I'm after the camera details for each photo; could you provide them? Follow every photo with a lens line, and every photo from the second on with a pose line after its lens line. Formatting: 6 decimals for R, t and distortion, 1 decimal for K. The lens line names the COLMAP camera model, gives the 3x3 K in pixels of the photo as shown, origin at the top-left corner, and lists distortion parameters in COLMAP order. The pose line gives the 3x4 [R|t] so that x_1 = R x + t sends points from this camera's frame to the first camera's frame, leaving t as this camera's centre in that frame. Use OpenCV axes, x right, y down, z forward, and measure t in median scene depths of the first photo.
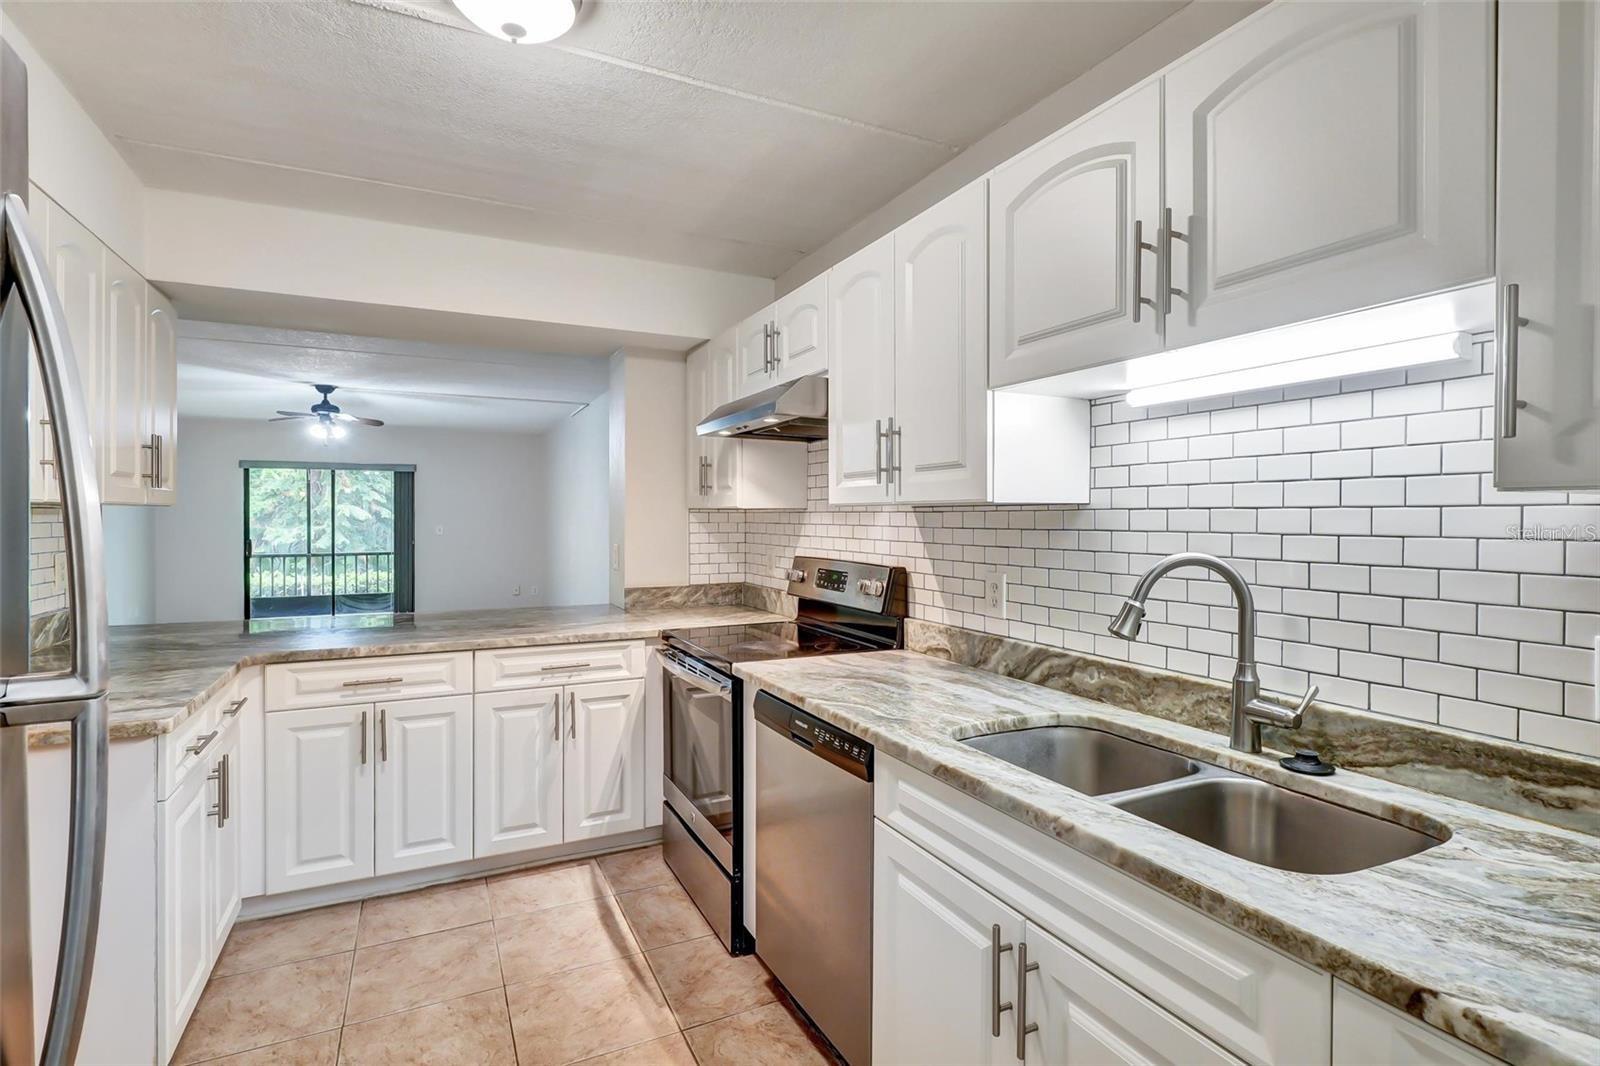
lens RADIAL K [[768.7, 0, 794.3], [0, 768.7, 520.3], [0, 0, 1]] dist [-0.002002, 0.001366]
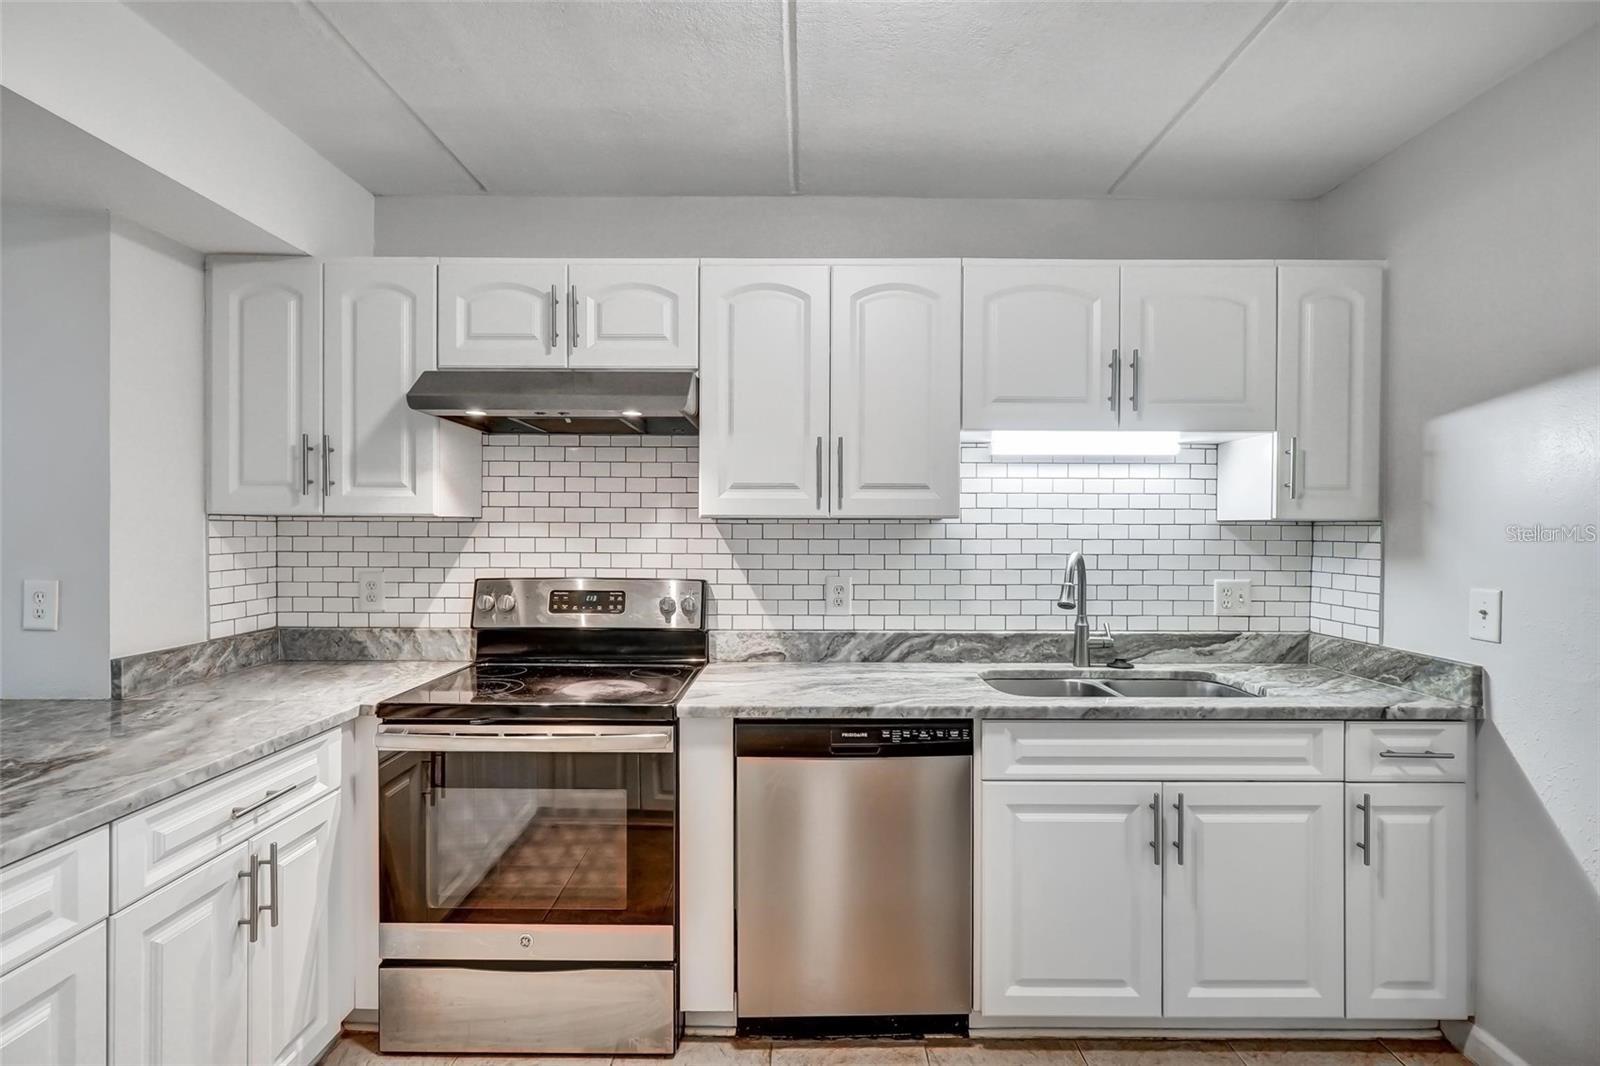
lens RADIAL K [[768.7, 0, 797.8], [0, 768.7, 530.6], [0, 0, 1]] dist [-0.002002, 0.001366]
pose [[0.442124, -0.004176, 0.896944, -0.832072], [0.001645, 0.999991, 0.003845, -0.006507], [-0.896953, -0.000224, 0.442127, 0.554813]]
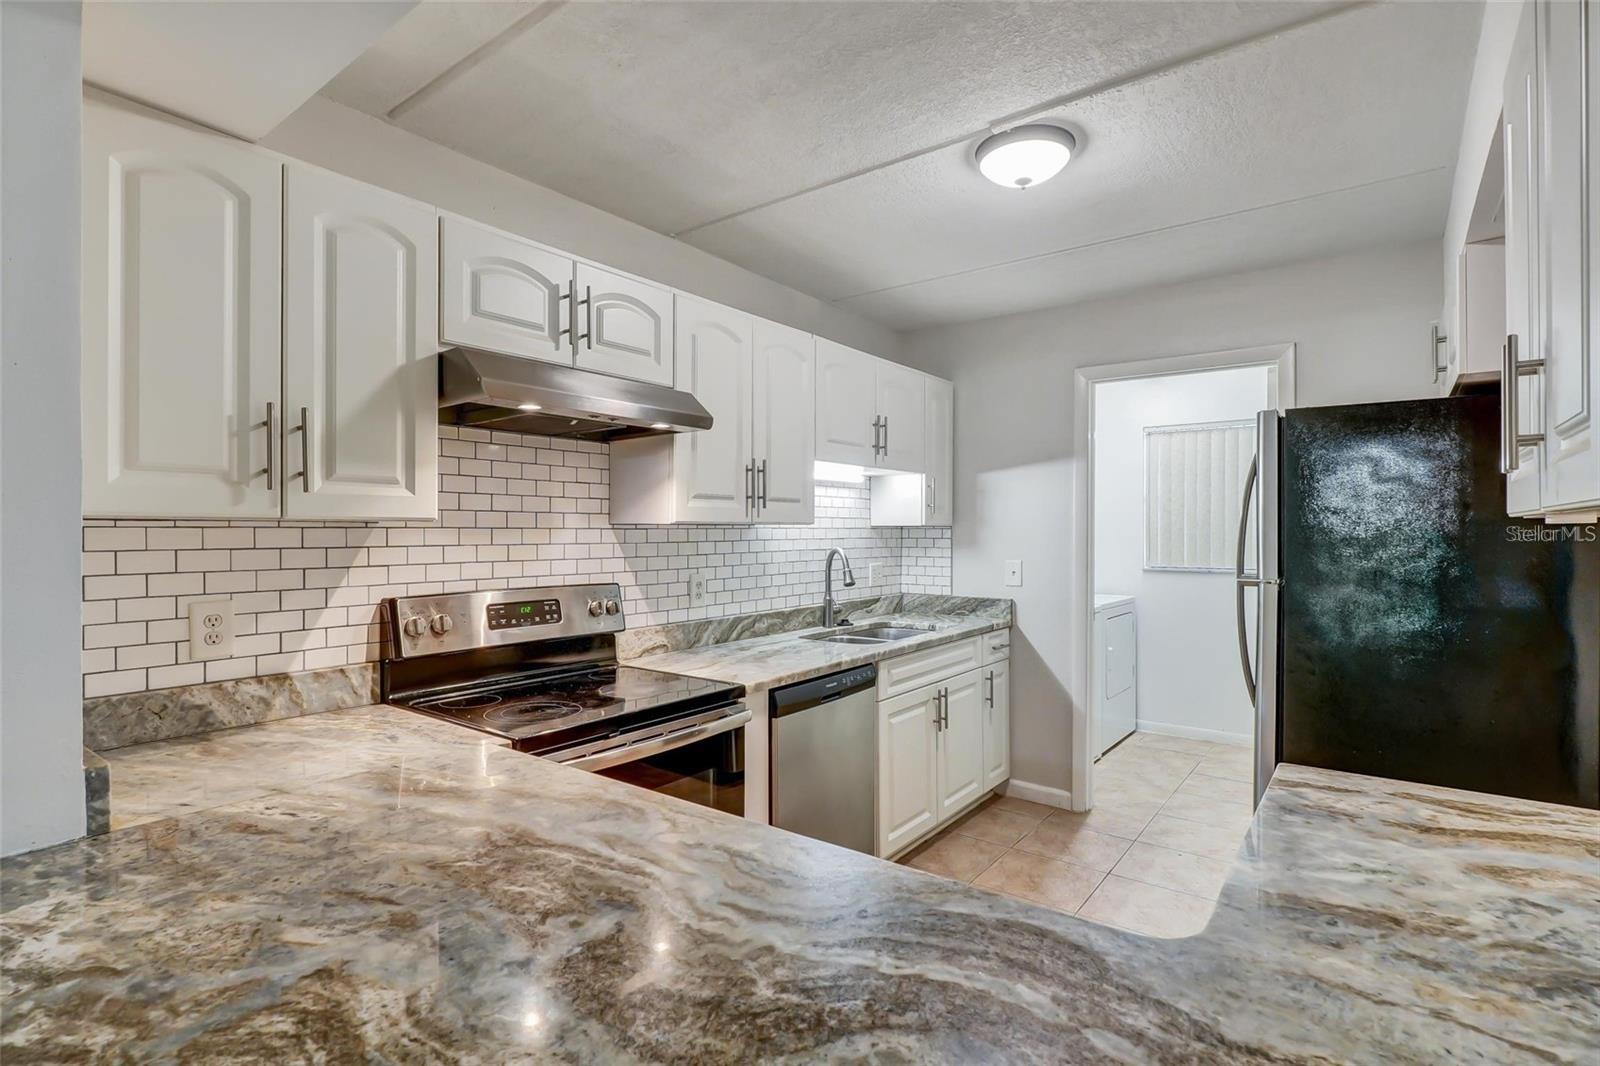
lens RADIAL K [[768.7, 0, 795.8], [0, 768.7, 532.6], [0, 0, 1]] dist [-0.002002, 0.001366]
pose [[-0.444237, -0.003654, 0.895902, -1.062207], [0.005371, 0.999963, 0.006742, -0.013871], [-0.895893, 0.007807, -0.444201, 1.486994]]
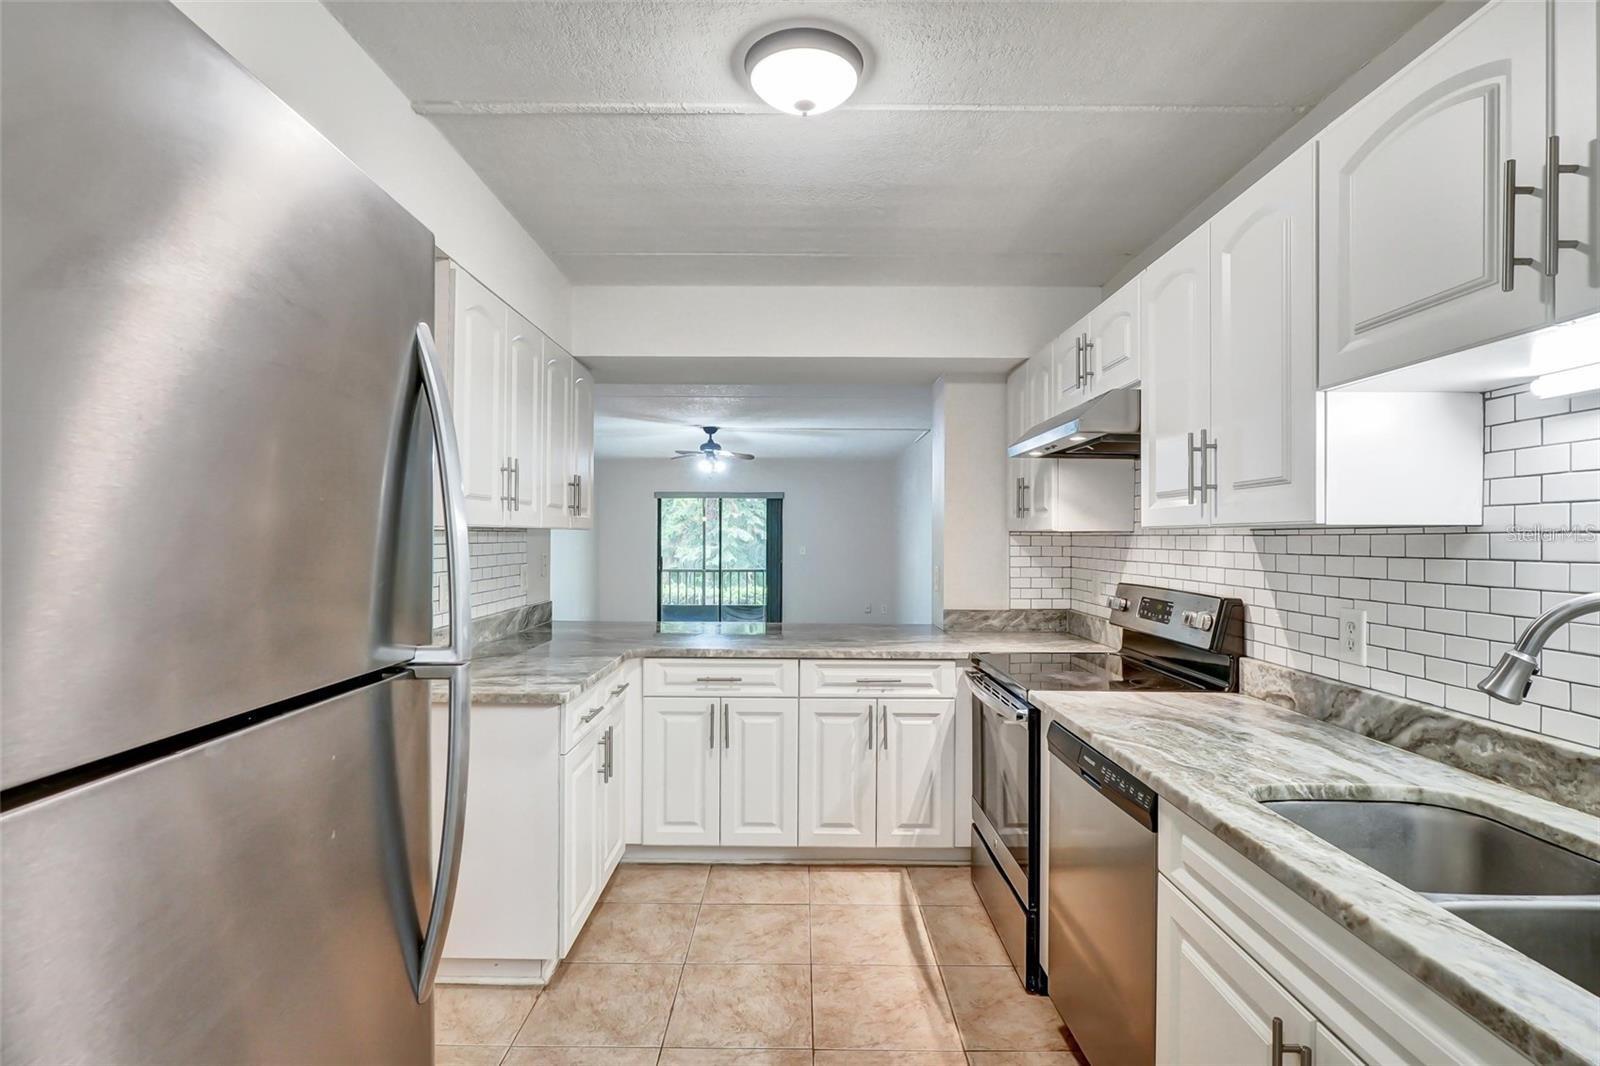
lens RADIAL K [[768.7, 0, 797.4], [0, 768.7, 537.7], [0, 0, 1]] dist [-0.002002, 0.001366]
pose [[0.898172, 0.003099, -0.439633, 0.090664], [-0.006067, 0.999967, -0.005346, -0.000702], [0.439602, 0.007469, 0.898162, -0.004582]]
